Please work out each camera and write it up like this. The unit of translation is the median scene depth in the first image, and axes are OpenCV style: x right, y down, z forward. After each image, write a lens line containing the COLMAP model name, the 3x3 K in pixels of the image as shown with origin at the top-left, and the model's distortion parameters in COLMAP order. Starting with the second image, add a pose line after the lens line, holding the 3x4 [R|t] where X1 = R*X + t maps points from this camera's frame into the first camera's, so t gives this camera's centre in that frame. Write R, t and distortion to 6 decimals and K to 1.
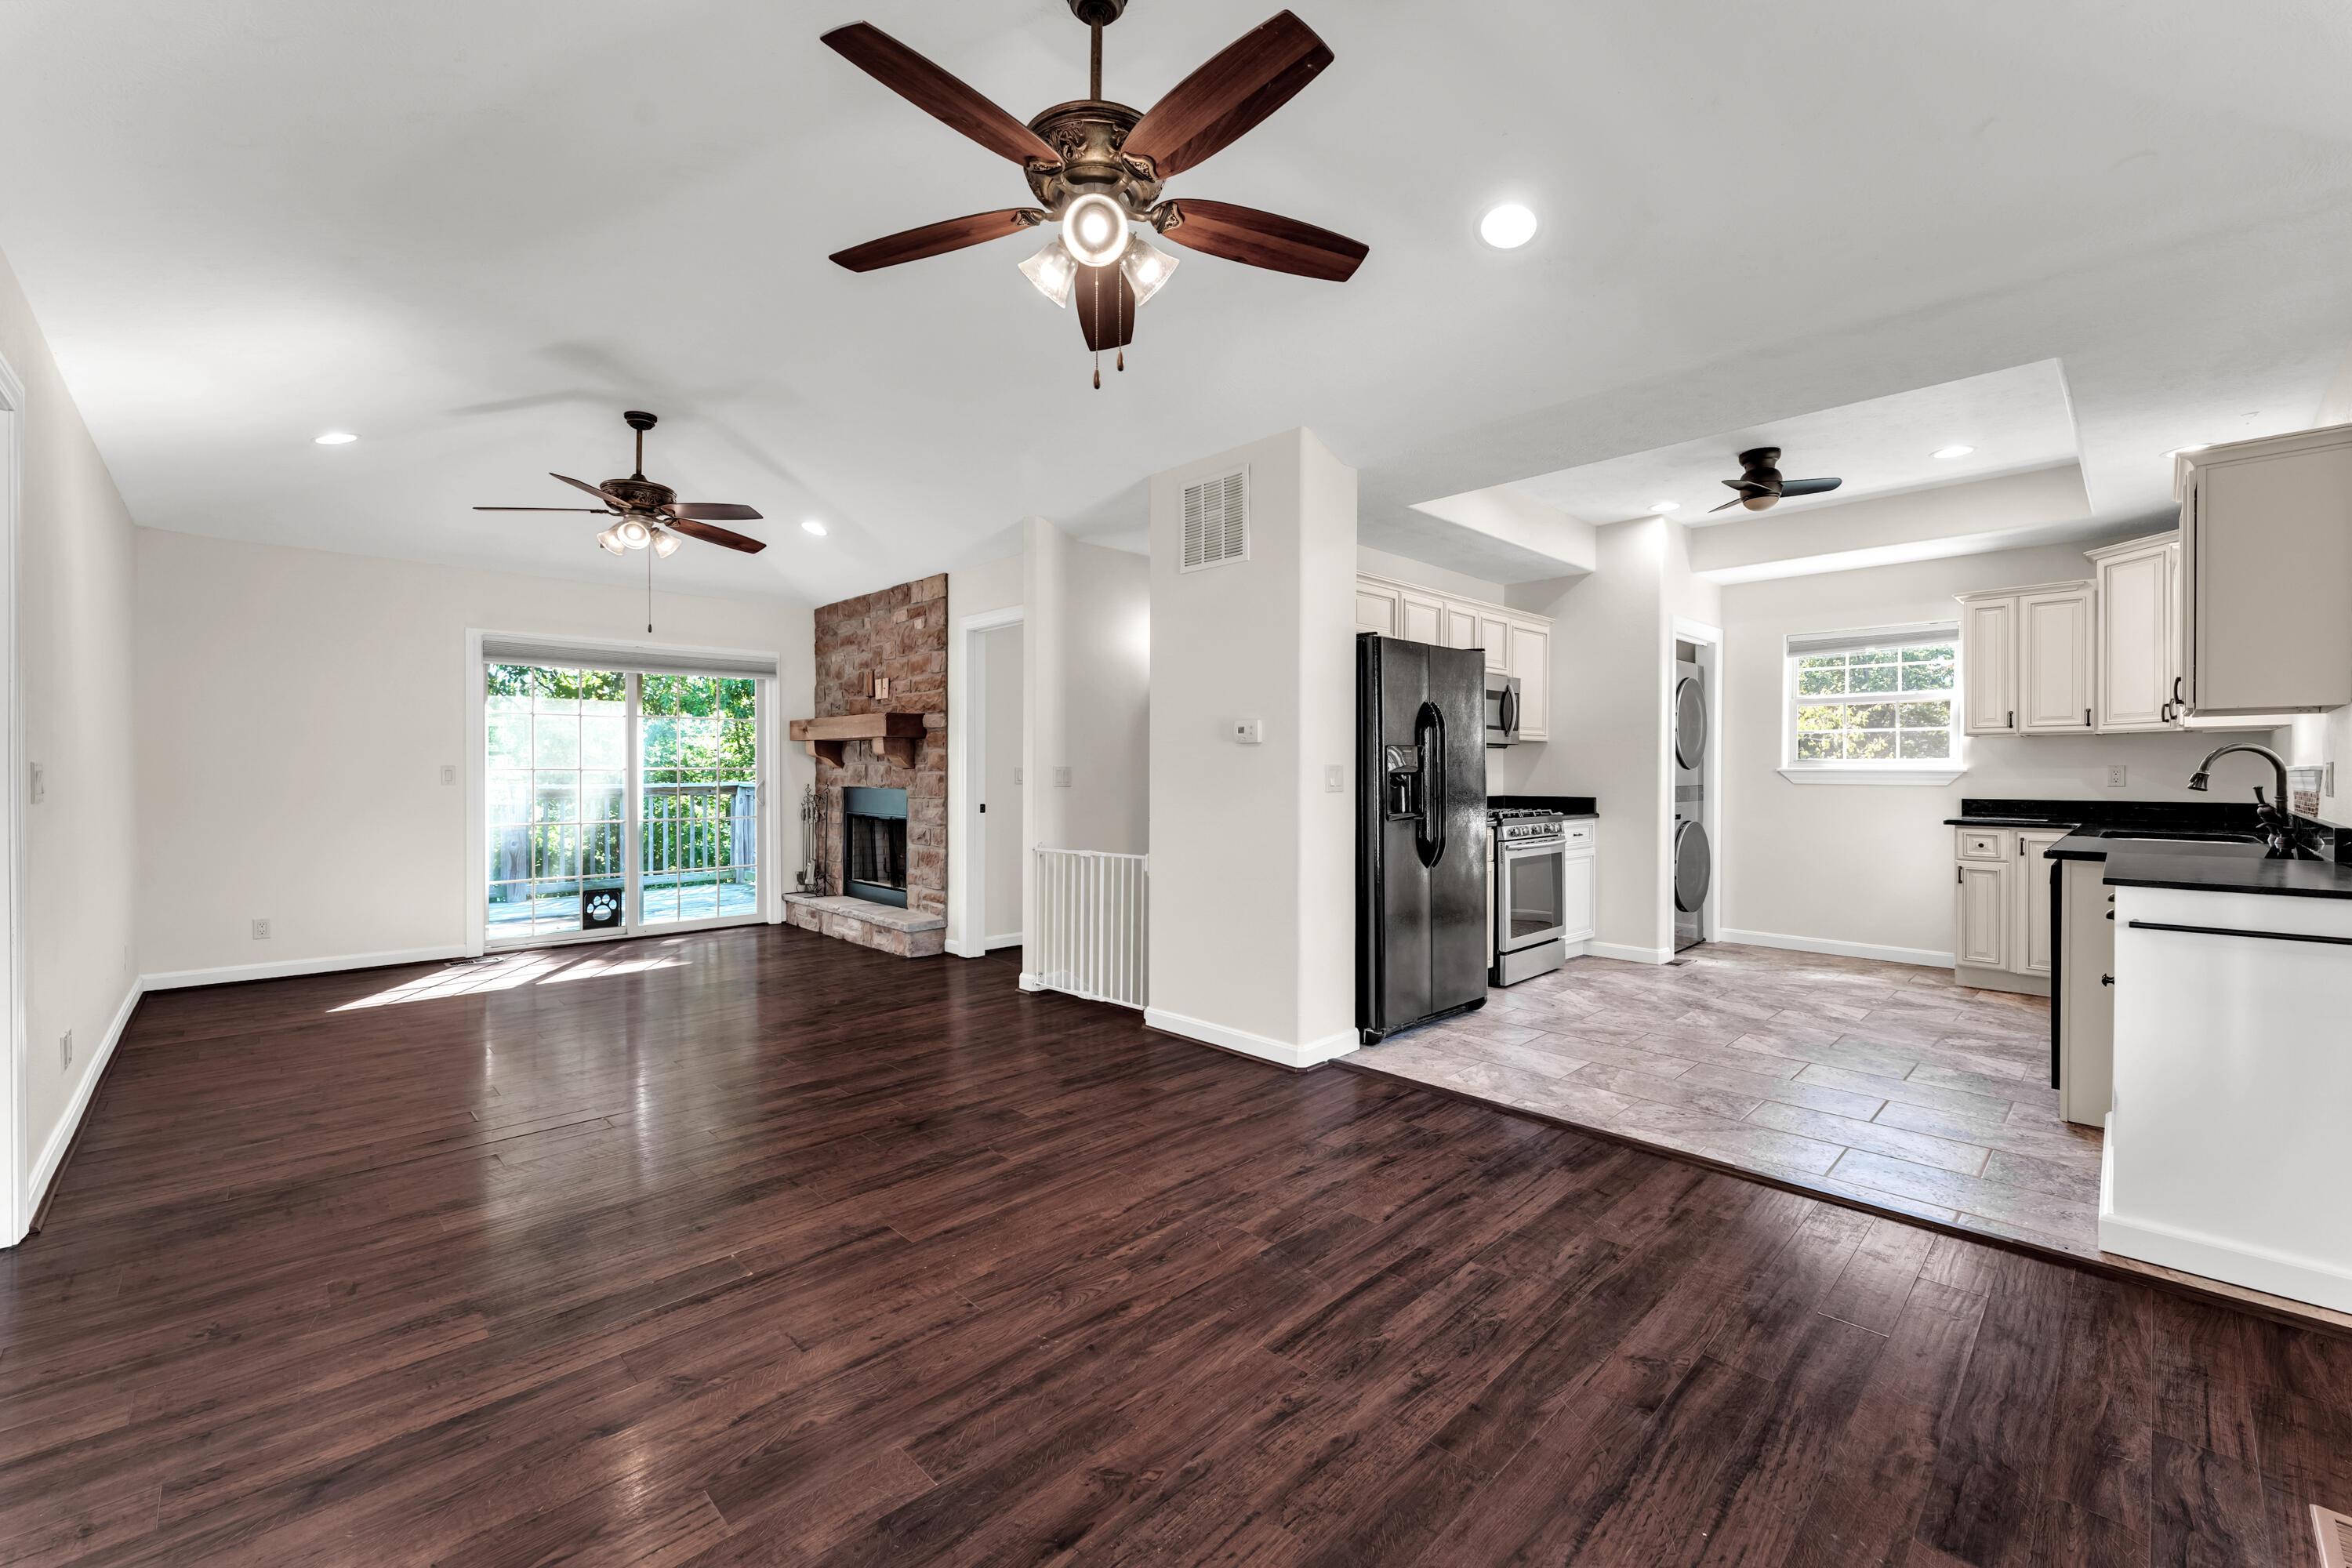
lens RADIAL K [[957.9, 0, 1218.7], [0, 957.9, 771.2], [0, 0, 1]] dist [-0.000349, -0.000450]
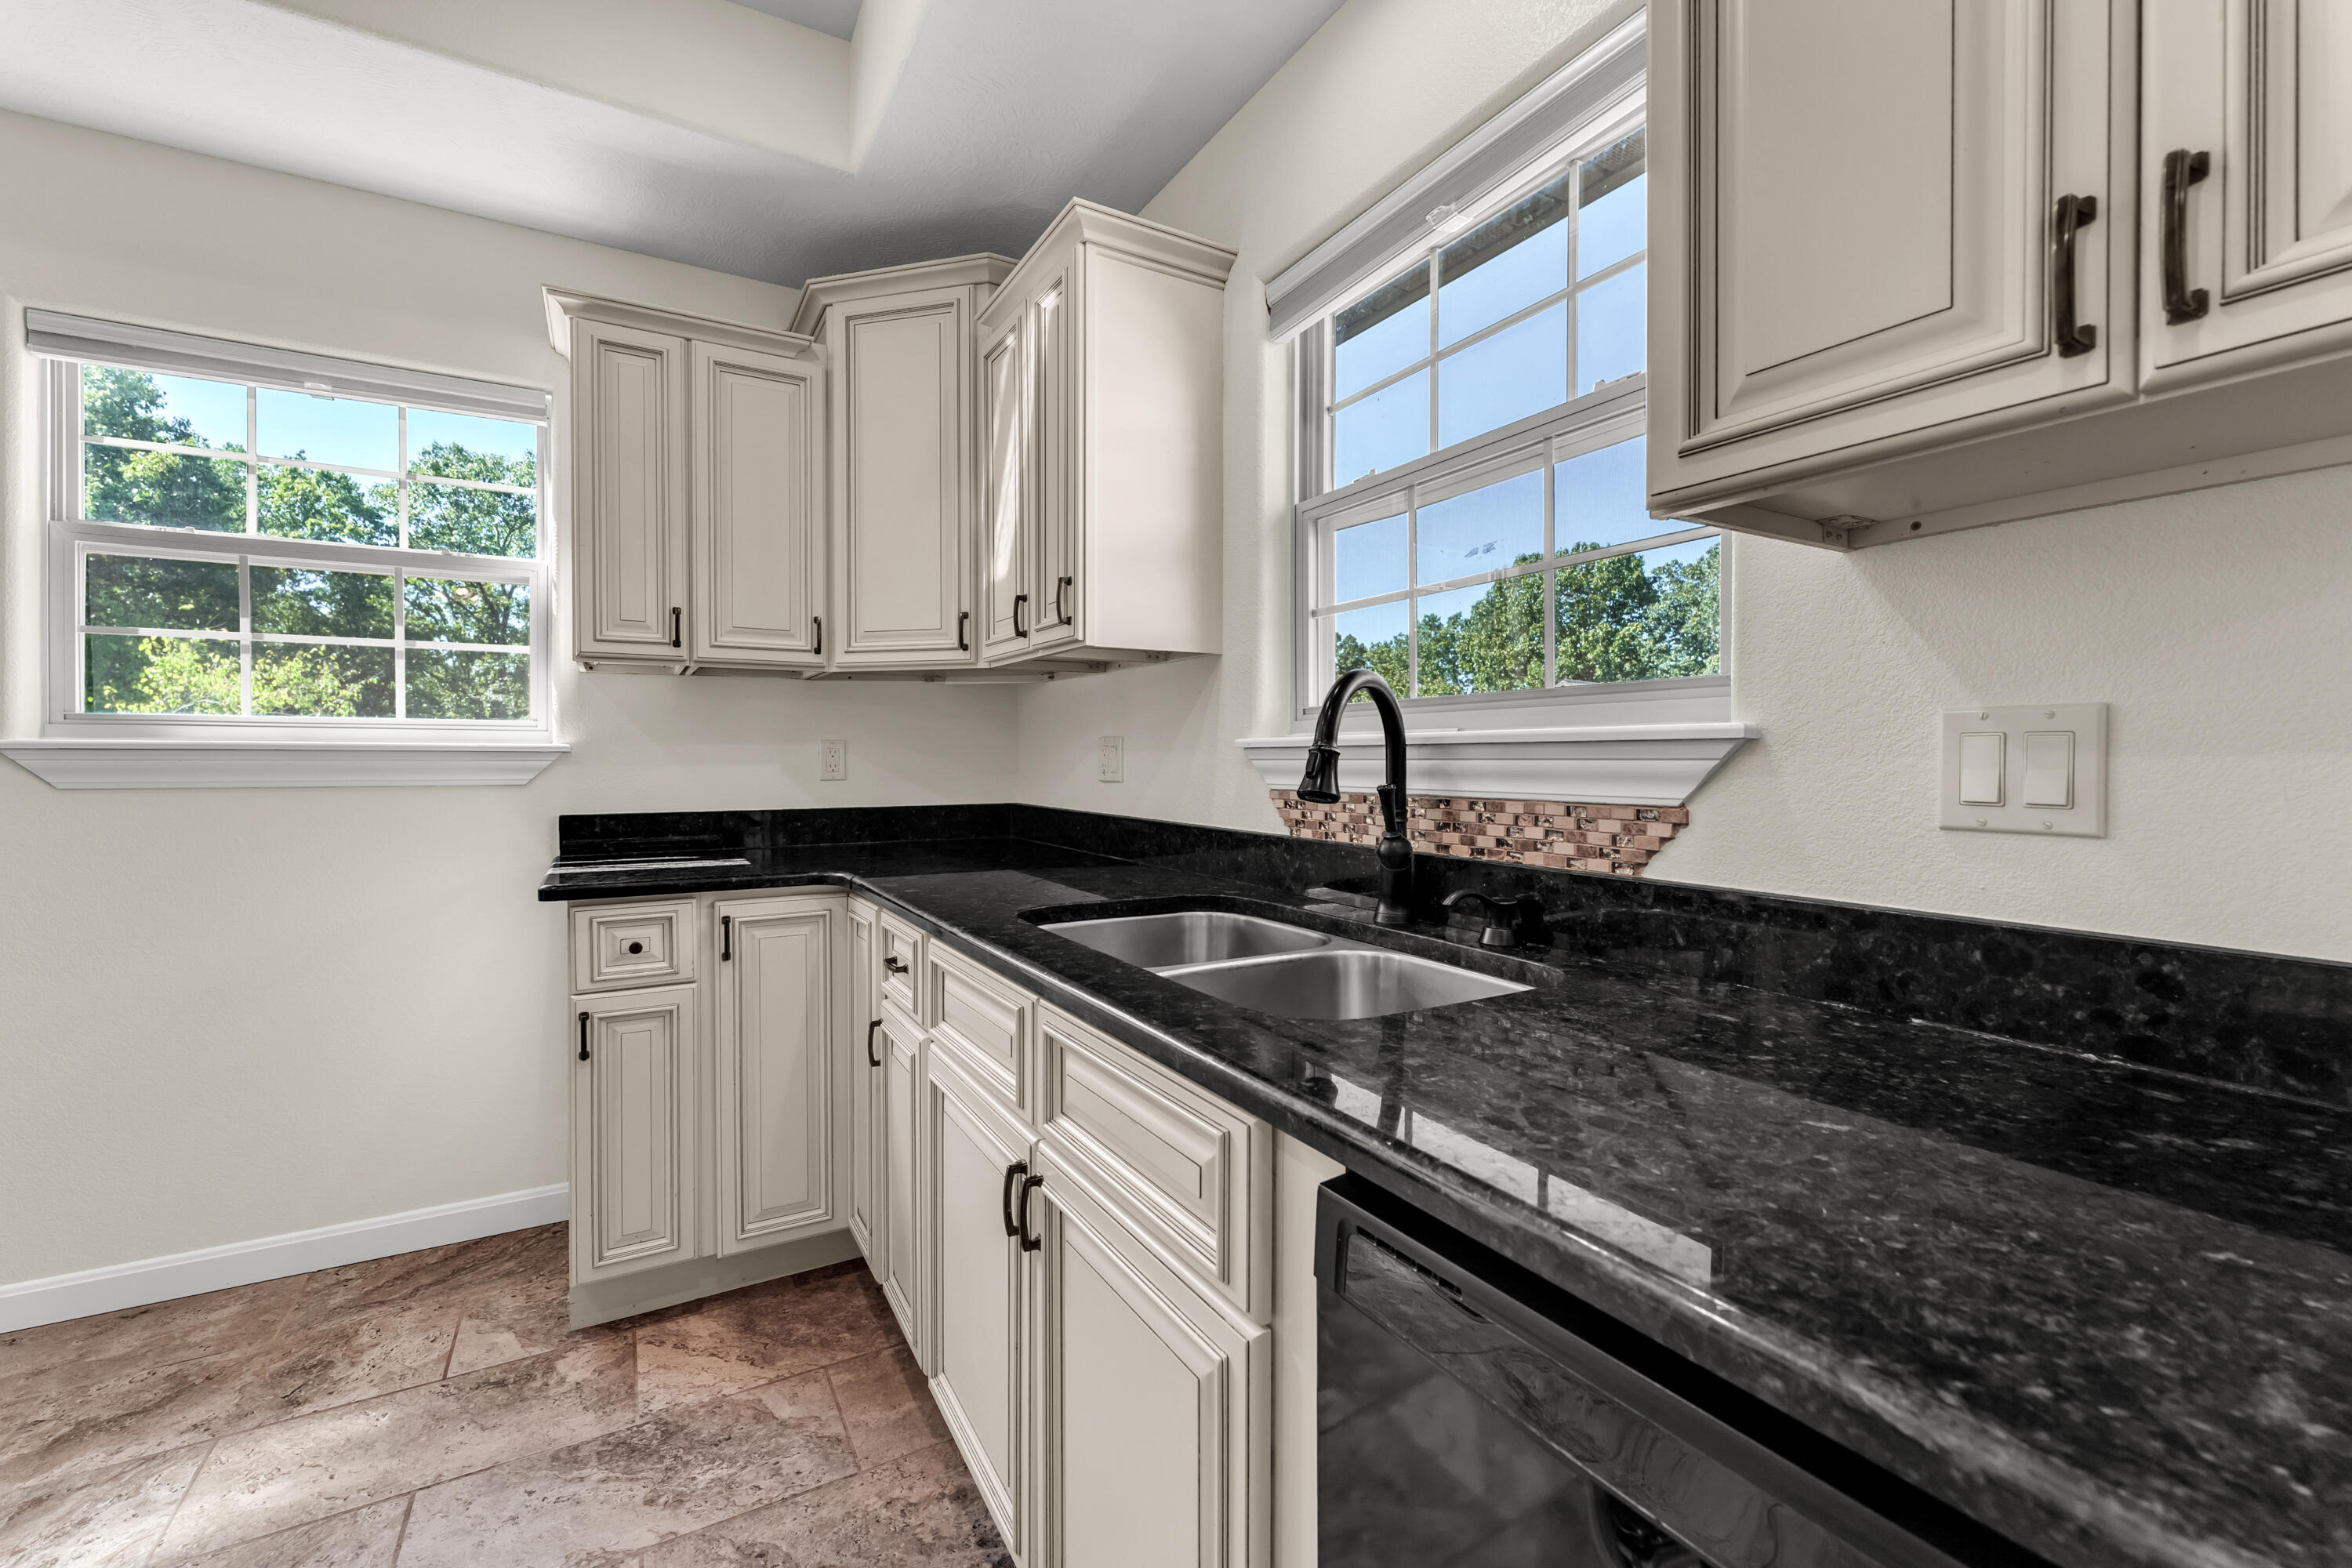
lens RADIAL K [[957.9, 0, 1134.7], [0, 957.9, 765.6], [0, 0, 1]] dist [-0.000349, -0.000450]
pose [[0.283187, -0.008526, 0.959027, 0.450006], [0.000262, 0.999961, 0.008812, 0.003174], [-0.959065, -0.002244, 0.283178, 0.644363]]
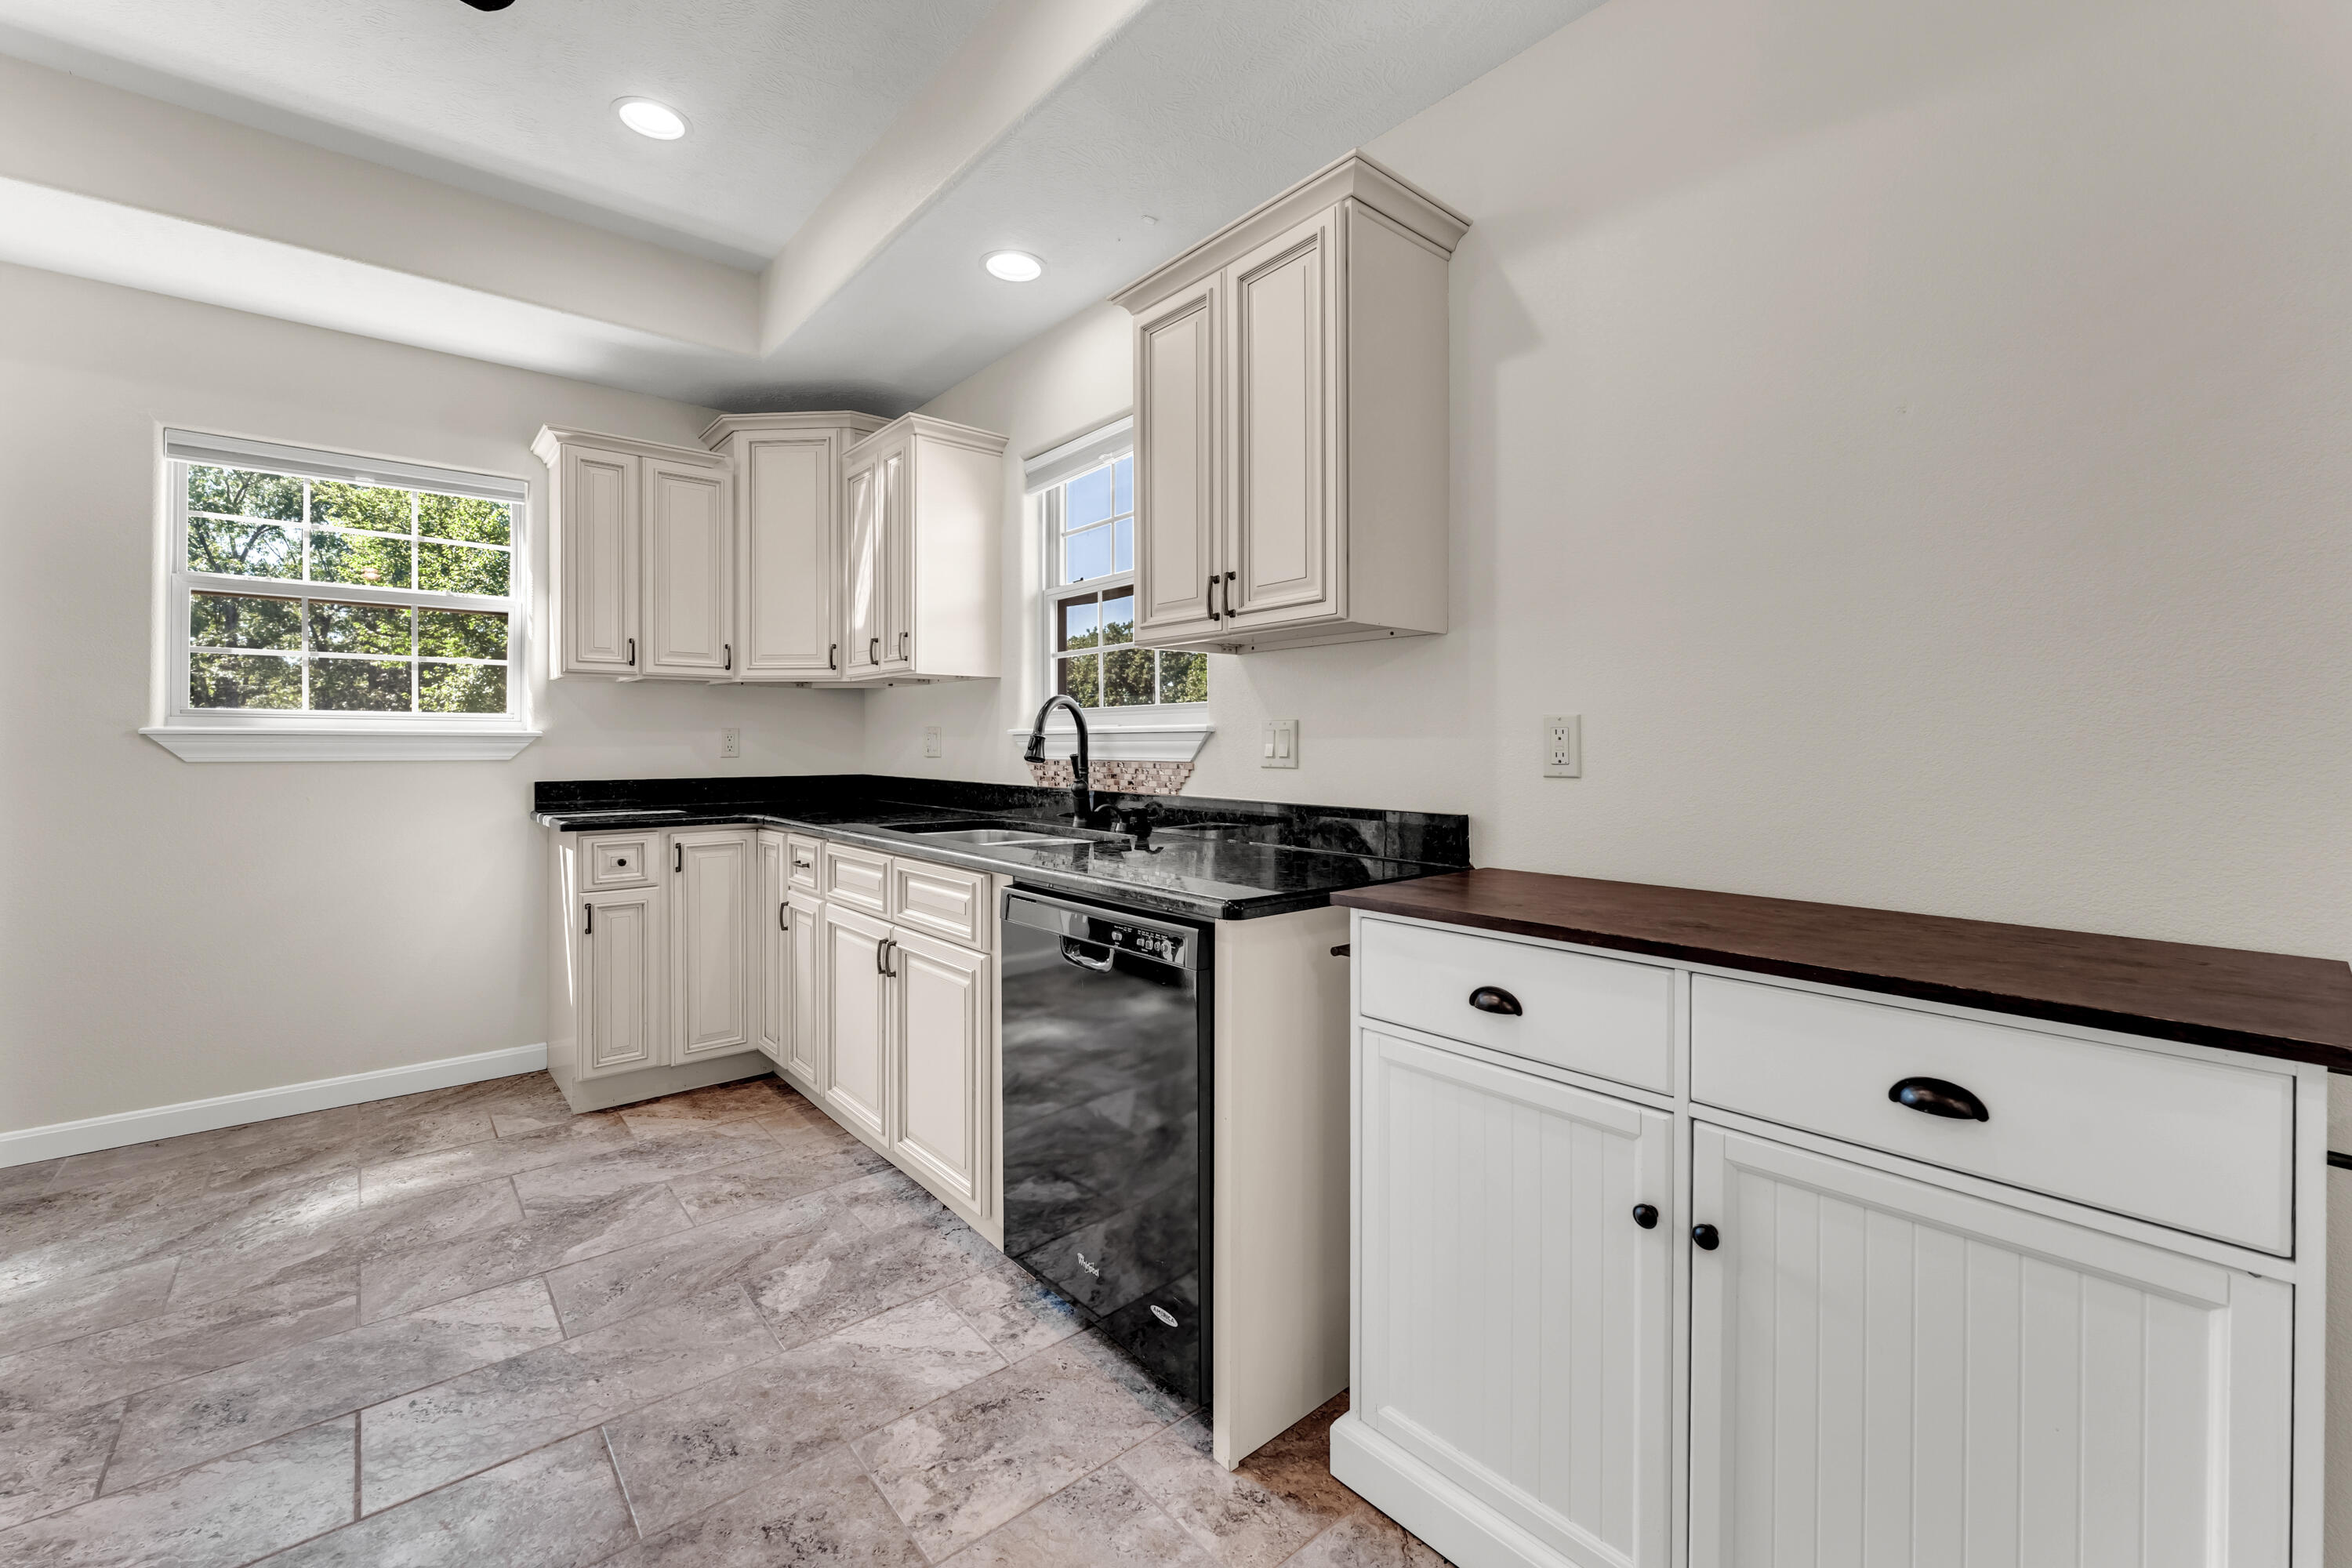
lens RADIAL K [[957.9, 0, 1116.2], [0, 957.9, 749.2], [0, 0, 1]] dist [-0.000349, -0.000450]
pose [[0.126921, -0.005726, 0.991896, 0.236086], [-0.000570, 0.999983, 0.005846, 0.004931], [-0.991913, -0.001308, 0.126916, 0.572297]]
